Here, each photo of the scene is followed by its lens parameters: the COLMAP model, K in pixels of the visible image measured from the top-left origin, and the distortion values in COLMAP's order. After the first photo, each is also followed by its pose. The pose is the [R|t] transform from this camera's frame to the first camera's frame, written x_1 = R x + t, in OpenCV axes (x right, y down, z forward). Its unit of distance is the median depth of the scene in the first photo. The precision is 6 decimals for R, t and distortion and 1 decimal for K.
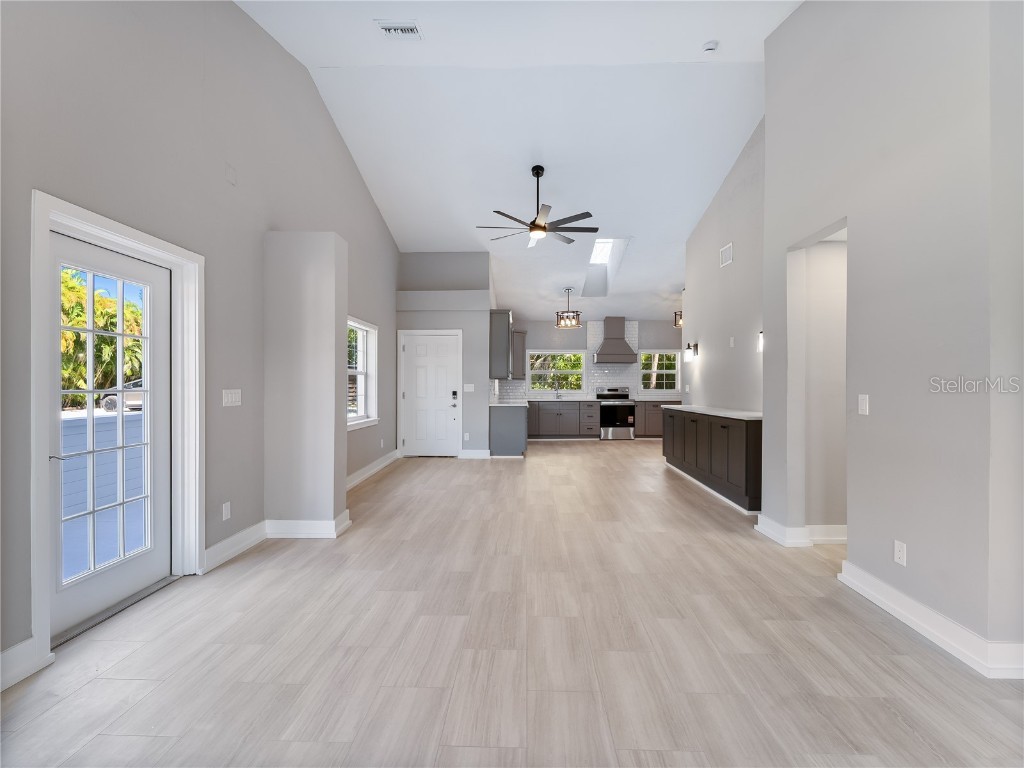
lens RADIAL K [[469.2, 0, 515.6], [0, 469.2, 385.9], [0, 0, 1]] dist [-0.002967, -0.000418]
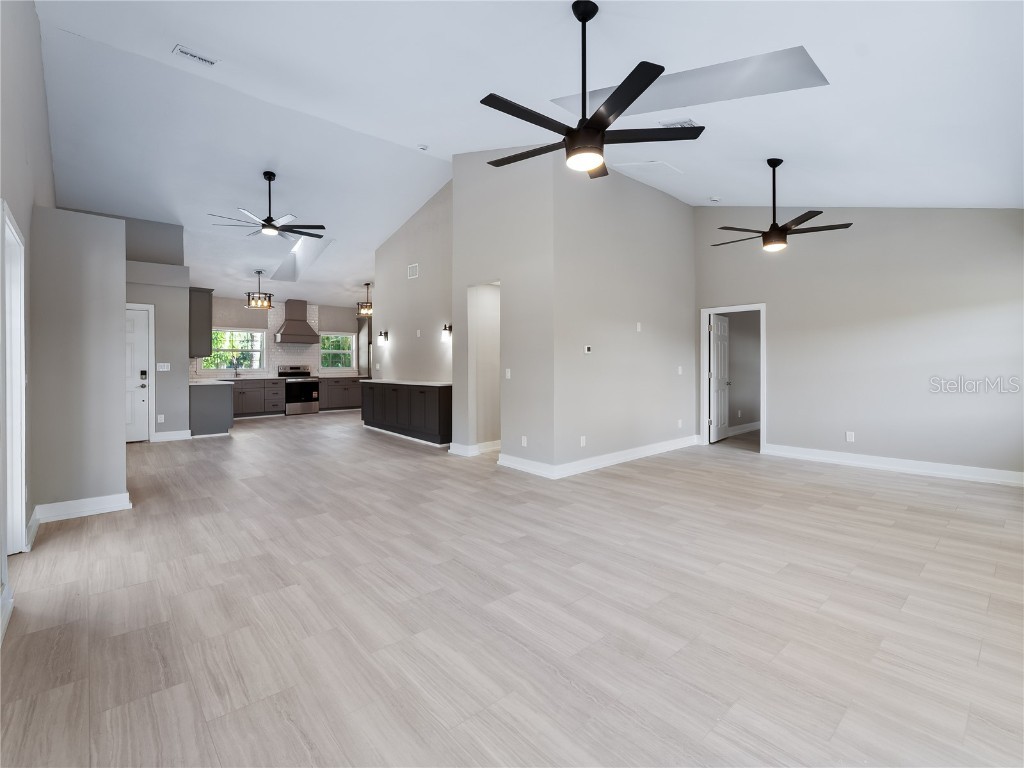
lens RADIAL K [[469.2, 0, 525.2], [0, 469.2, 370.0], [0, 0, 1]] dist [-0.002967, -0.000418]
pose [[0.714237, -0.011217, 0.699814, -0.239794], [0.001735, 0.999897, 0.014256, -0.001938], [-0.699902, -0.008968, 0.714183, -0.191632]]
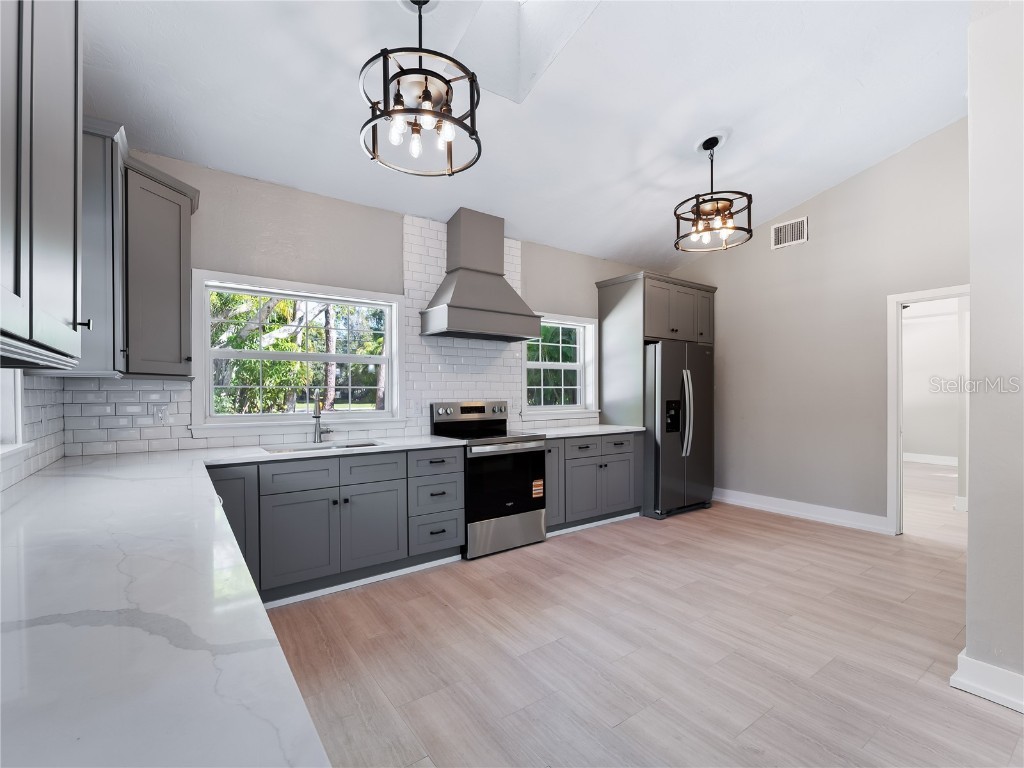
lens RADIAL K [[469.2, 0, 515.4], [0, 469.2, 400.1], [0, 0, 1]] dist [-0.002967, -0.000418]
pose [[0.798900, -0.014086, 0.601298, 0.010041], [0.004029, 0.999829, 0.018070, -0.007888], [-0.601450, -0.012014, 0.798820, 0.970555]]
